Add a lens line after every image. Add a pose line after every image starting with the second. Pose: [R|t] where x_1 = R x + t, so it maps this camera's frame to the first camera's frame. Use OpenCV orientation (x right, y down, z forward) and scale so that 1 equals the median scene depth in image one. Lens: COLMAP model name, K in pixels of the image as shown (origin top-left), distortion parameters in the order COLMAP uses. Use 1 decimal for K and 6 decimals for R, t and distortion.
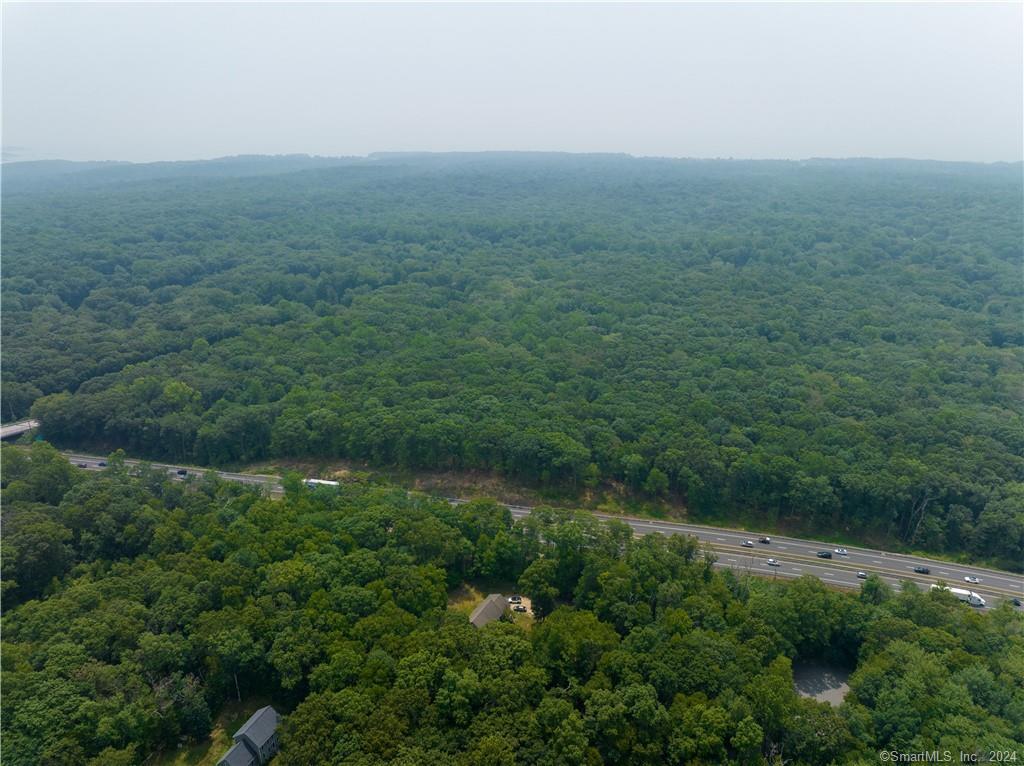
lens RADIAL K [[769.4, 0, 512.0], [0, 769.4, 383.0], [0, 0, 1]] dist [-0.040913, 0.000348]
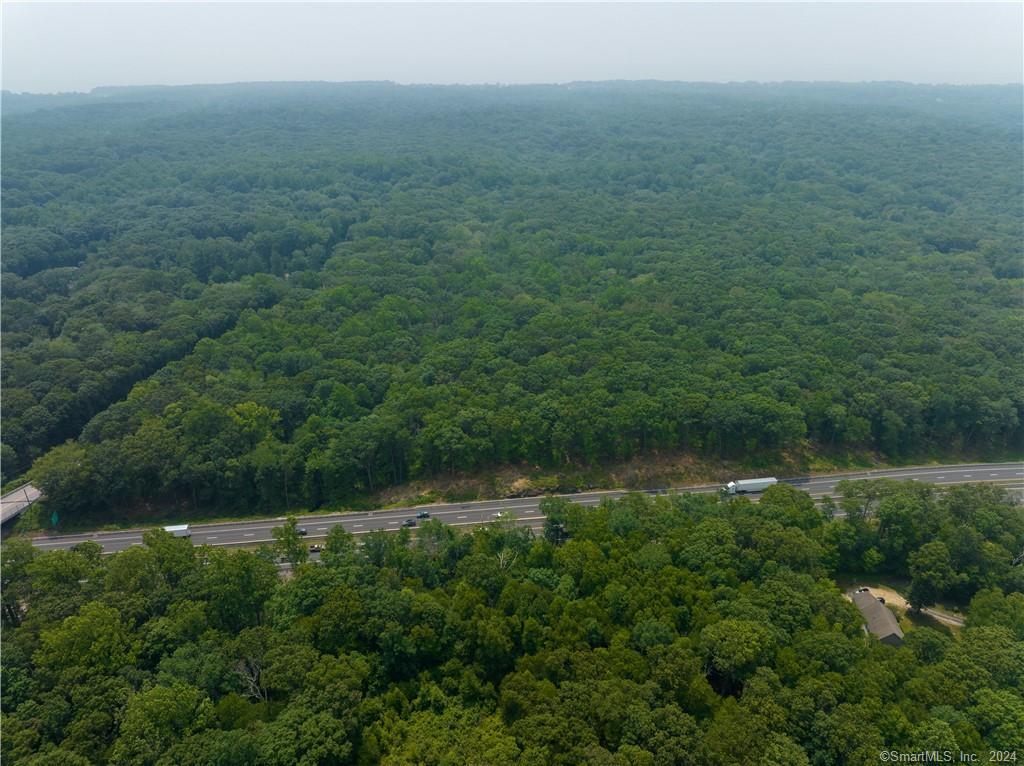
lens RADIAL K [[769.4, 0, 512.0], [0, 769.4, 383.0], [0, 0, 1]] dist [-0.040913, 0.000348]
pose [[0.930760, -0.145051, 0.335627, -0.442026], [0.116466, 0.987745, 0.103901, -0.064579], [-0.346584, -0.057618, 0.936247, 0.236947]]
